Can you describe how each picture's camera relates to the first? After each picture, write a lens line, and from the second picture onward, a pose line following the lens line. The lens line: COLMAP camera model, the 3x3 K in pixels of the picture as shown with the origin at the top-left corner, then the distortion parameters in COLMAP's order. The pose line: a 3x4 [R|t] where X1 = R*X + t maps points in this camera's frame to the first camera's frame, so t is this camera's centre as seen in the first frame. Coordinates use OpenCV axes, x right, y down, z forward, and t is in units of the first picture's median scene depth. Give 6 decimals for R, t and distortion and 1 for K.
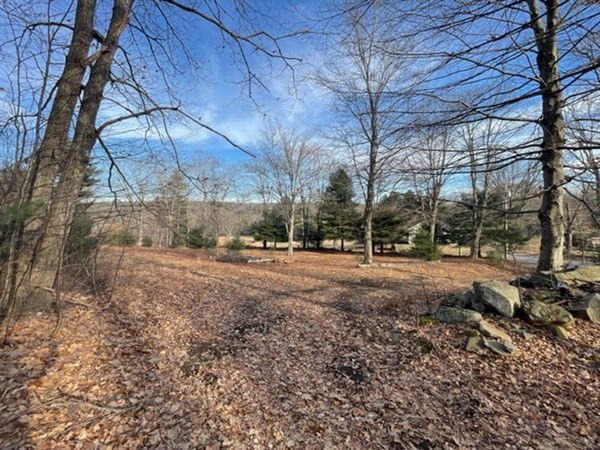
lens RADIAL K [[248.1, 0, 300.0], [0, 248.1, 225.0], [0, 0, 1]] dist [-0.001487, -0.000023]
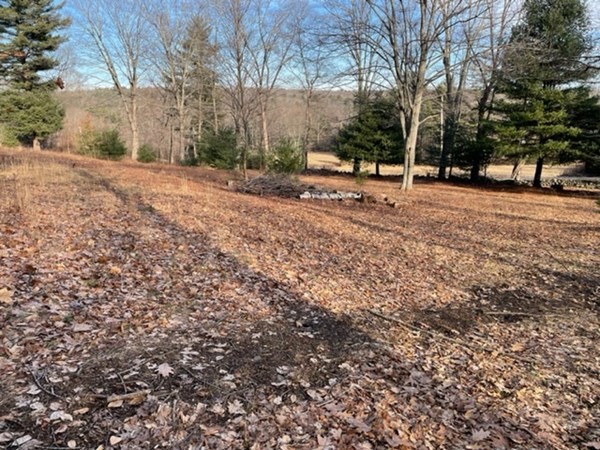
lens RADIAL K [[452.9, 0, 300.0], [0, 452.9, 225.0], [0, 0, 1]] dist [0.126483, -0.163204]
pose [[0.959911, 0.075394, -0.269976, 0.002245], [-0.022827, 0.980975, 0.192788, 0.023012], [0.279374, -0.178897, 0.943369, 0.126999]]
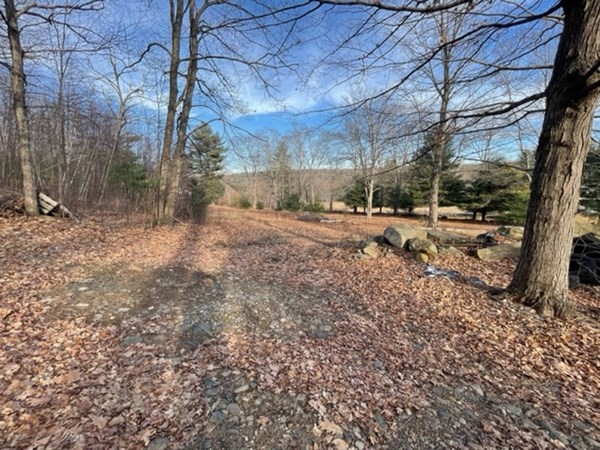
lens RADIAL K [[249.2, 0, 296.2], [0, 249.2, 232.6], [0, 0, 1]] dist [-0.000107, 0.000003]
pose [[0.904891, 0.059184, -0.421508, 0.096860], [0.010037, 0.987044, 0.160138, 0.004935], [0.425525, -0.149138, 0.892573, -0.056989]]
